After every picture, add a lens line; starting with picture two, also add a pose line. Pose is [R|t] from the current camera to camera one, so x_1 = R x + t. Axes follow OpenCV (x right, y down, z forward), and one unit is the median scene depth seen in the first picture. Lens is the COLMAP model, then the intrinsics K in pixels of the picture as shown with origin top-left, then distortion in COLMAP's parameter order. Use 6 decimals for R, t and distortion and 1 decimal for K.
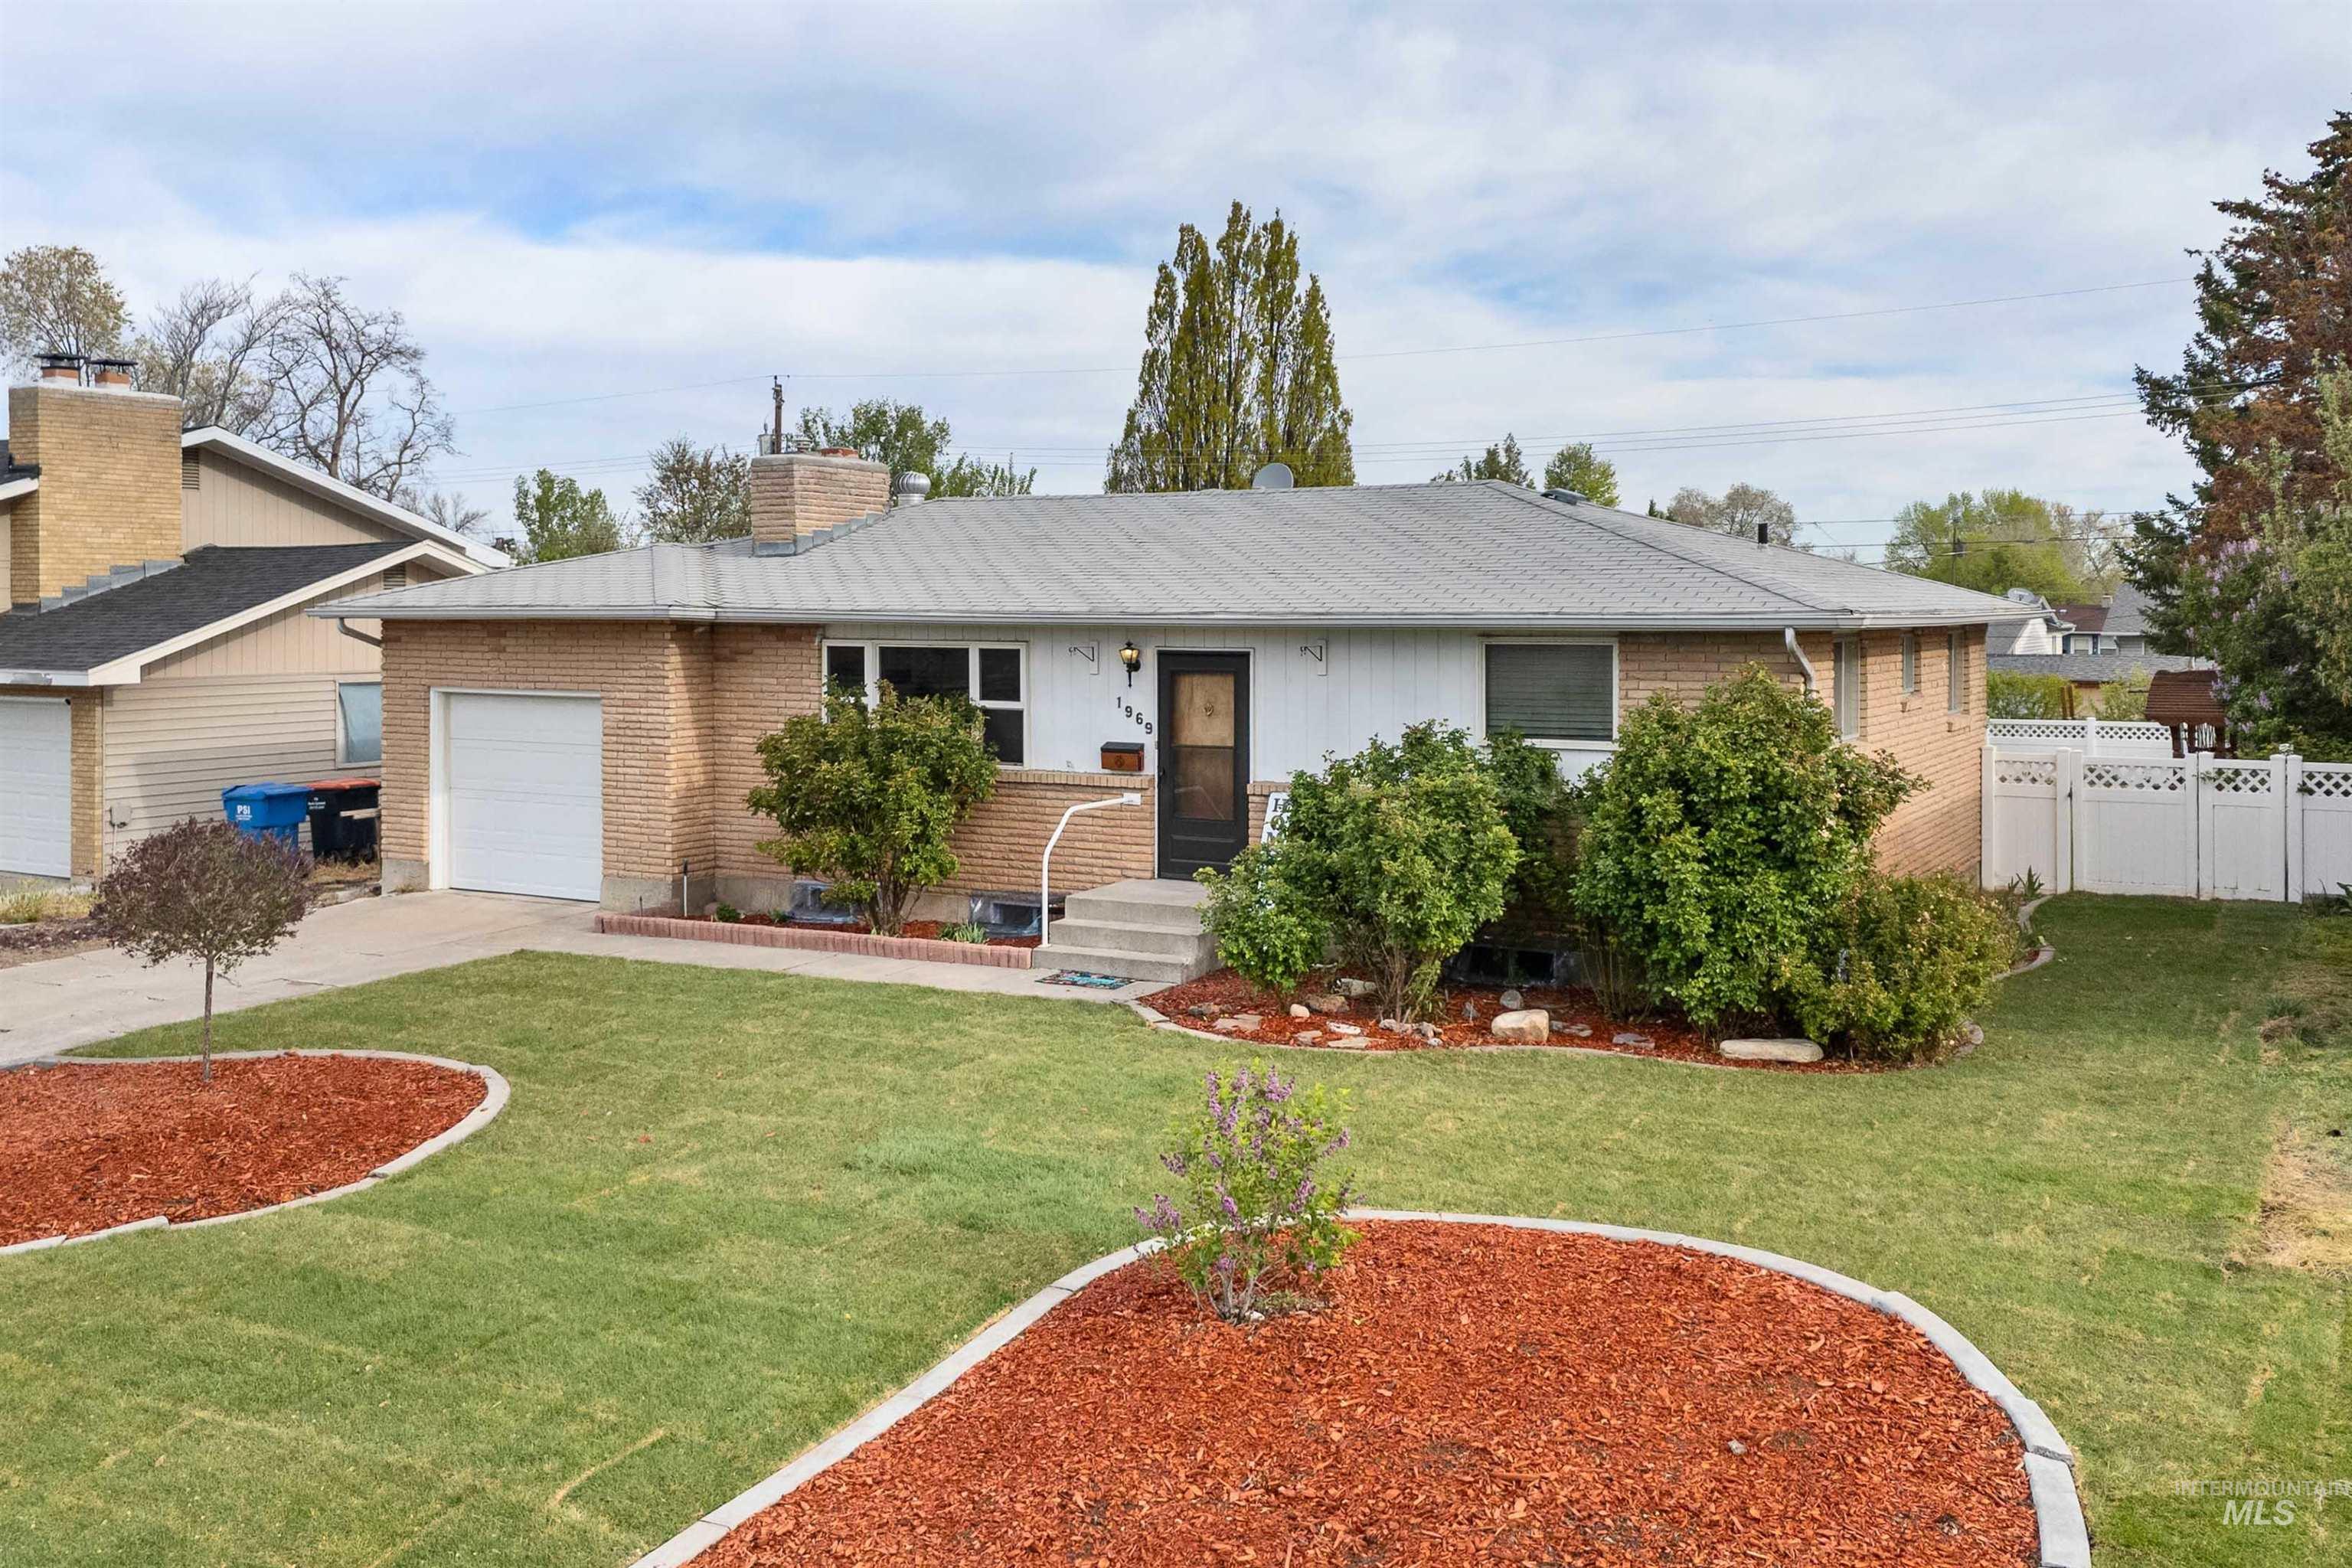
lens RADIAL K [[1997.7, 0, 1176.0], [0, 1997.7, 784.0], [0, 0, 1]] dist [-0.004222, -0.006968]
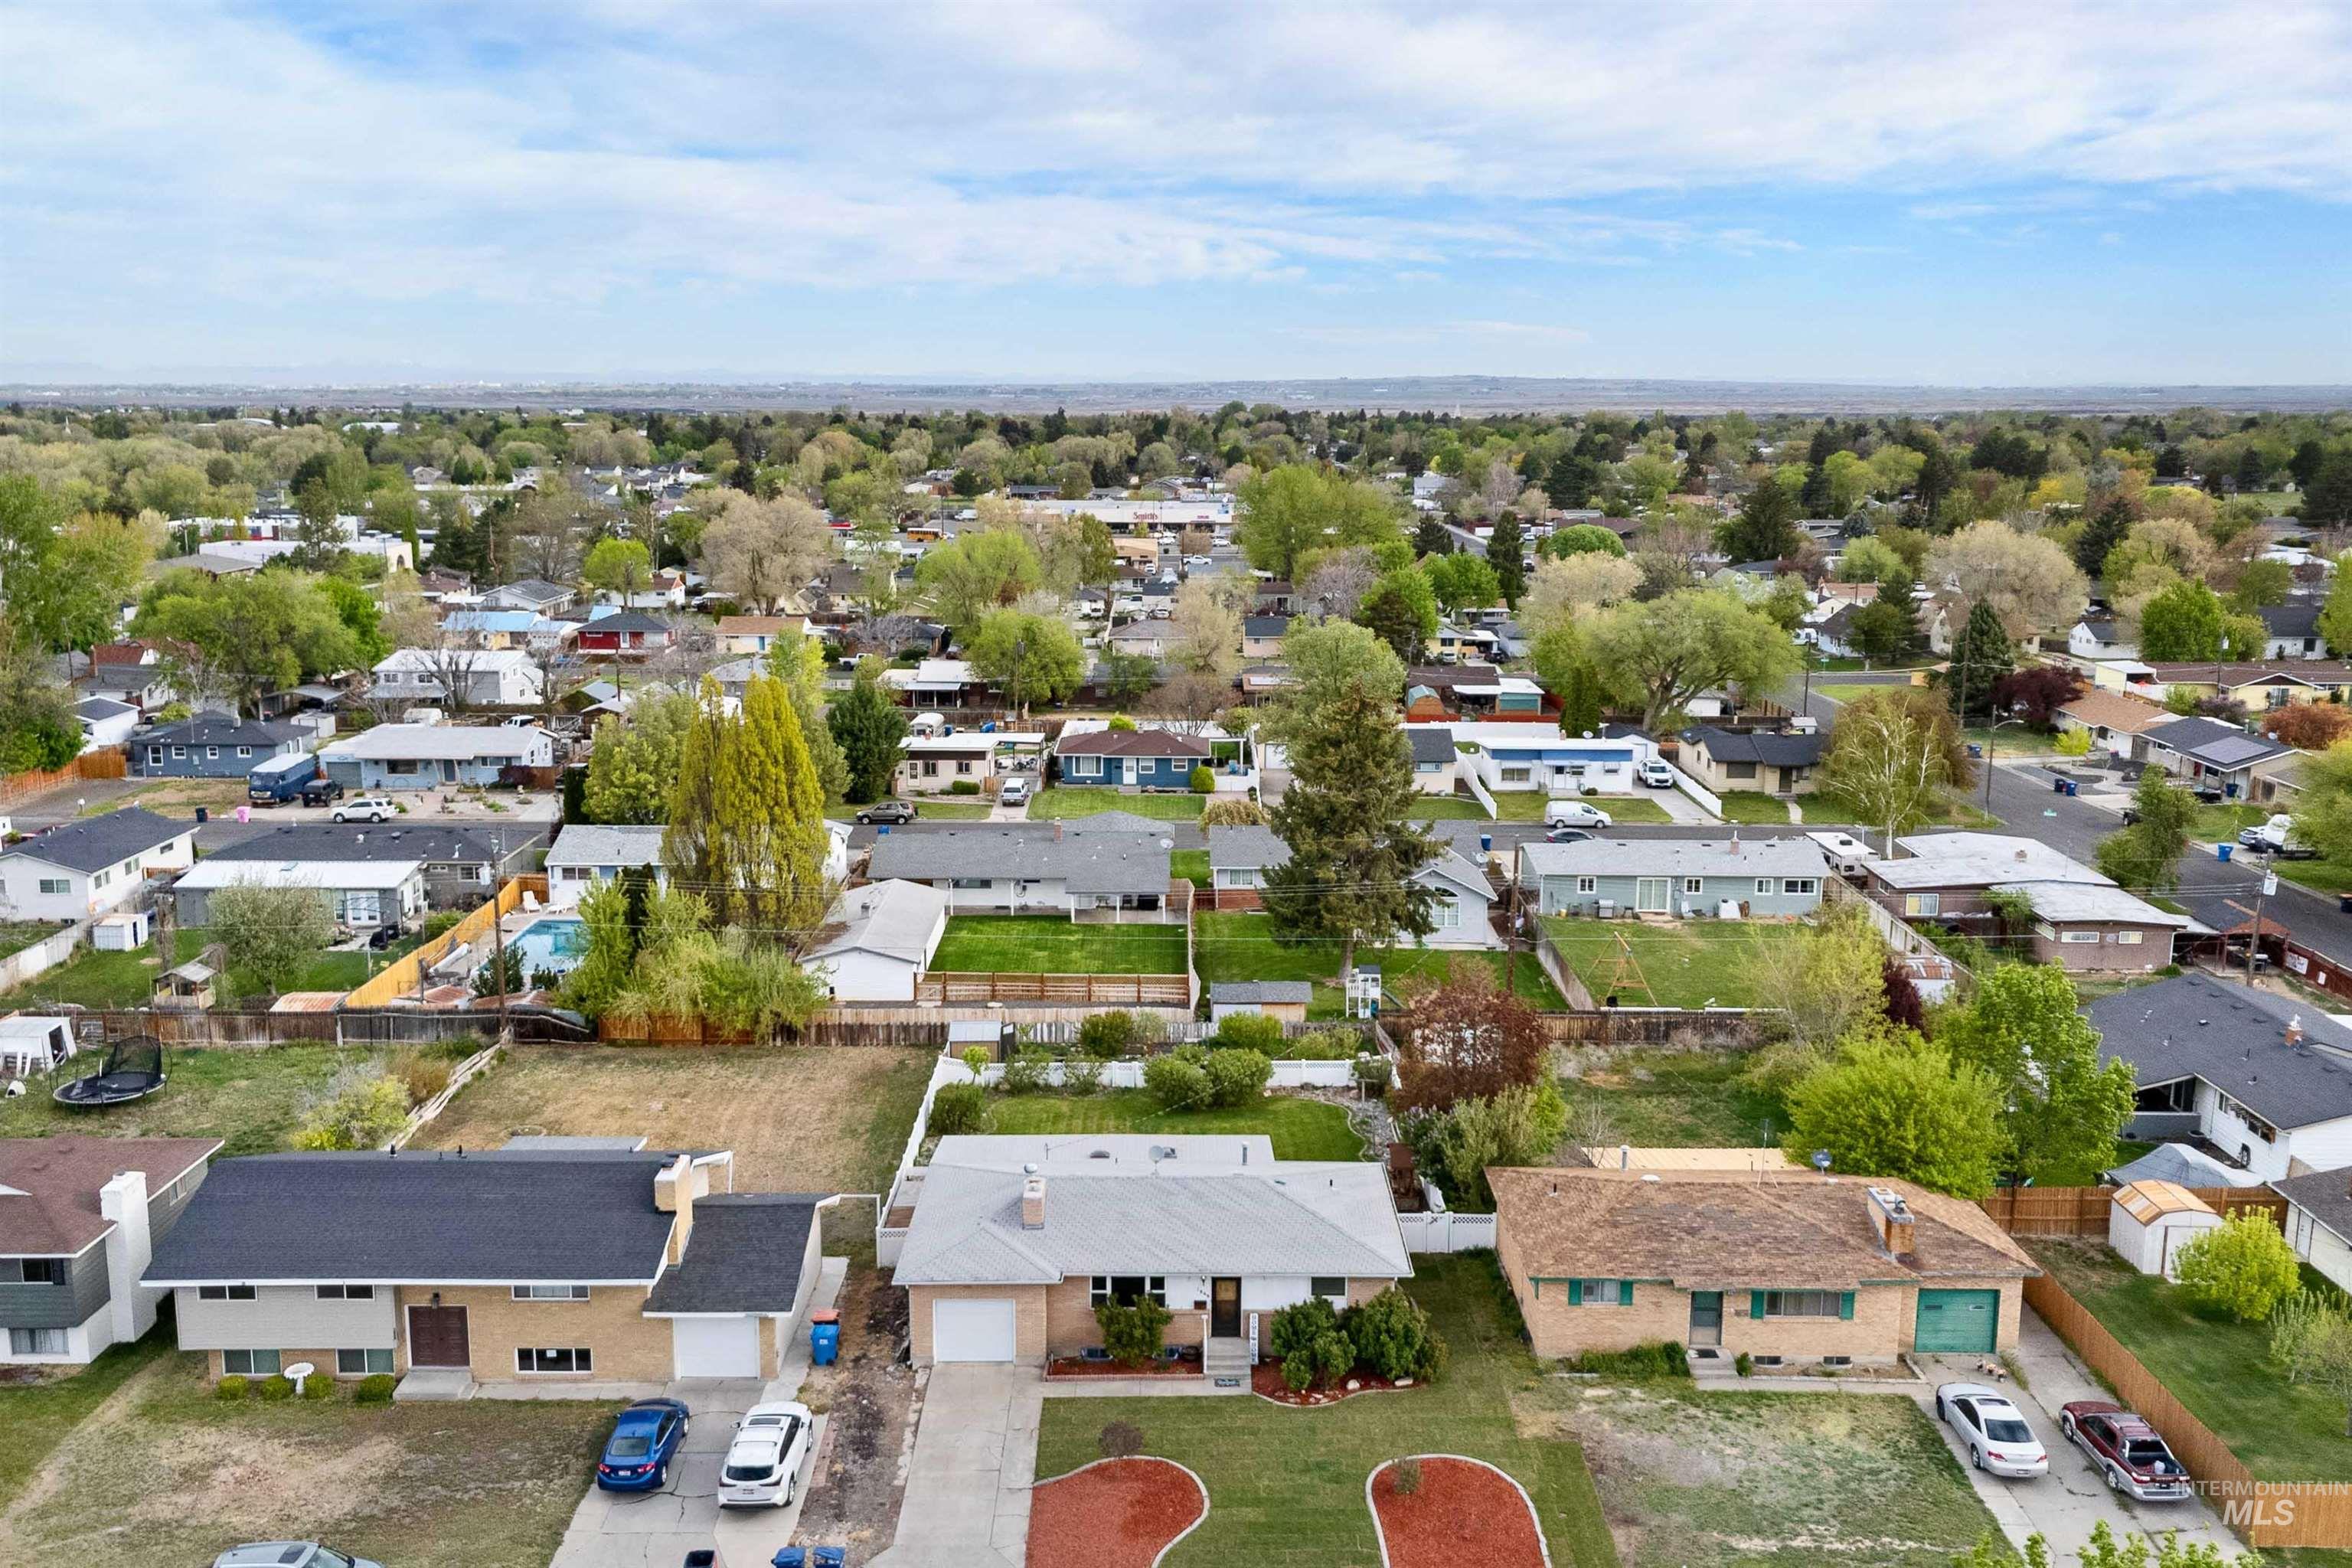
lens RADIAL K [[1997.7, 0, 1176.0], [0, 1997.7, 784.0], [0, 0, 1]] dist [-0.004222, -0.006968]
pose [[0.848553, -0.100319, 0.519513, -0.948553], [0.034006, 0.990172, 0.135661, -0.738969], [-0.528016, -0.097449, 0.843625, -0.979618]]
